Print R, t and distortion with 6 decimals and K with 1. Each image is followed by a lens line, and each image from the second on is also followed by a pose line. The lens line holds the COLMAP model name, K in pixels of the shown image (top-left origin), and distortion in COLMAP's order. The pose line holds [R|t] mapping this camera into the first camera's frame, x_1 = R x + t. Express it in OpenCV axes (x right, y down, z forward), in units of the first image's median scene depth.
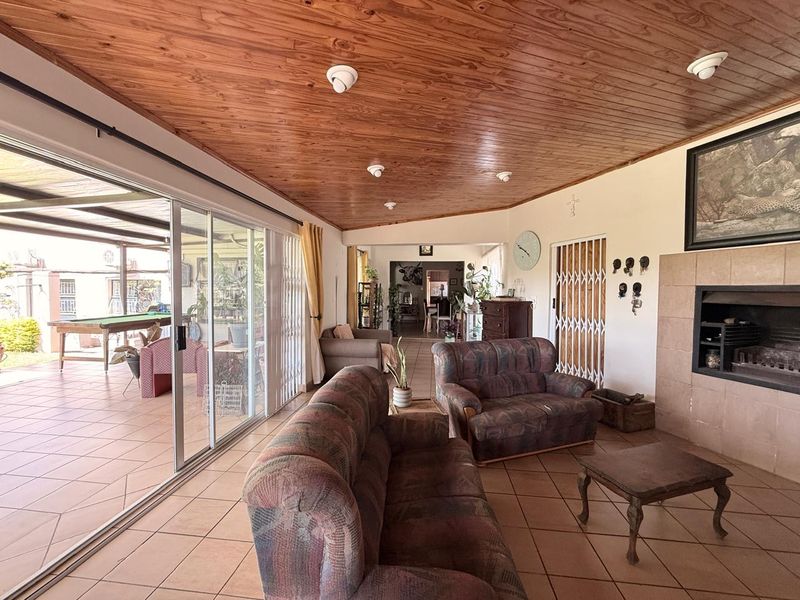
lens RADIAL K [[318.8, 0, 398.5], [0, 318.8, 298.9], [0, 0, 1]] dist [-0.000261, 0.000211]
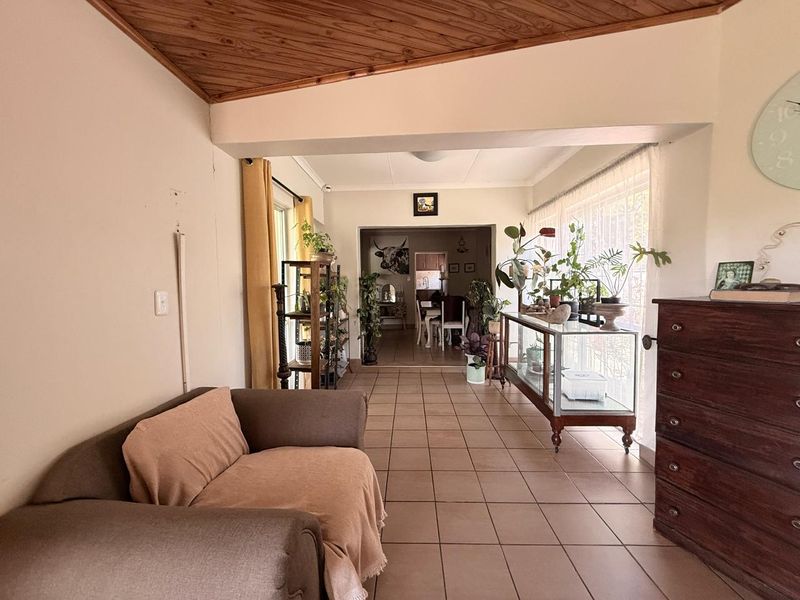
lens RADIAL K [[318.8, 0, 398.5], [0, 318.8, 298.9], [0, 0, 1]] dist [-0.000261, 0.000211]
pose [[0.996602, -0.027575, 0.077612, -0.005617], [0.026022, 0.999442, 0.020948, -0.005509], [-0.078147, -0.018857, 0.996764, 0.427790]]
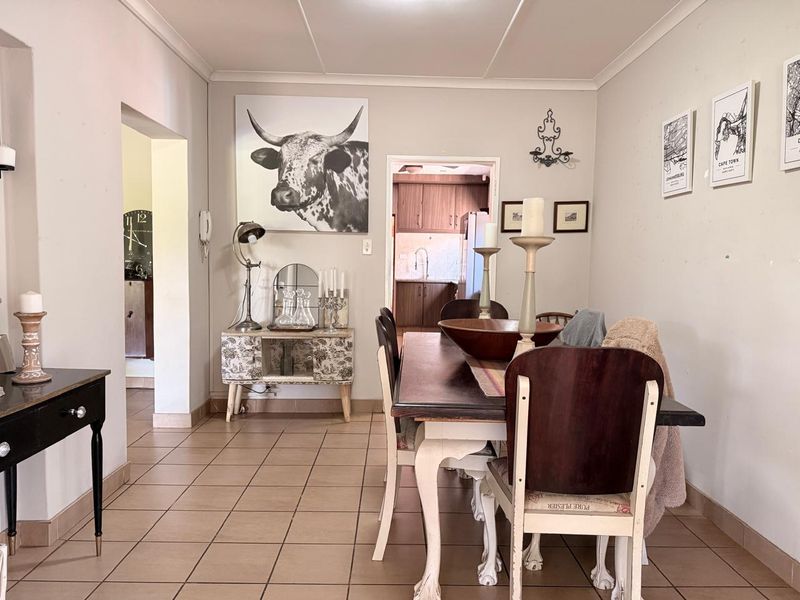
lens RADIAL K [[576.4, 0, 400.0], [0, 576.4, 300.0], [0, 0, 1]] dist [0.000660, 0.000541]
pose [[0.991698, 0.000184, 0.128587, 0.065399], [-0.004423, 0.999456, 0.032679, -0.014942], [-0.128511, -0.032977, 0.991160, 0.871472]]
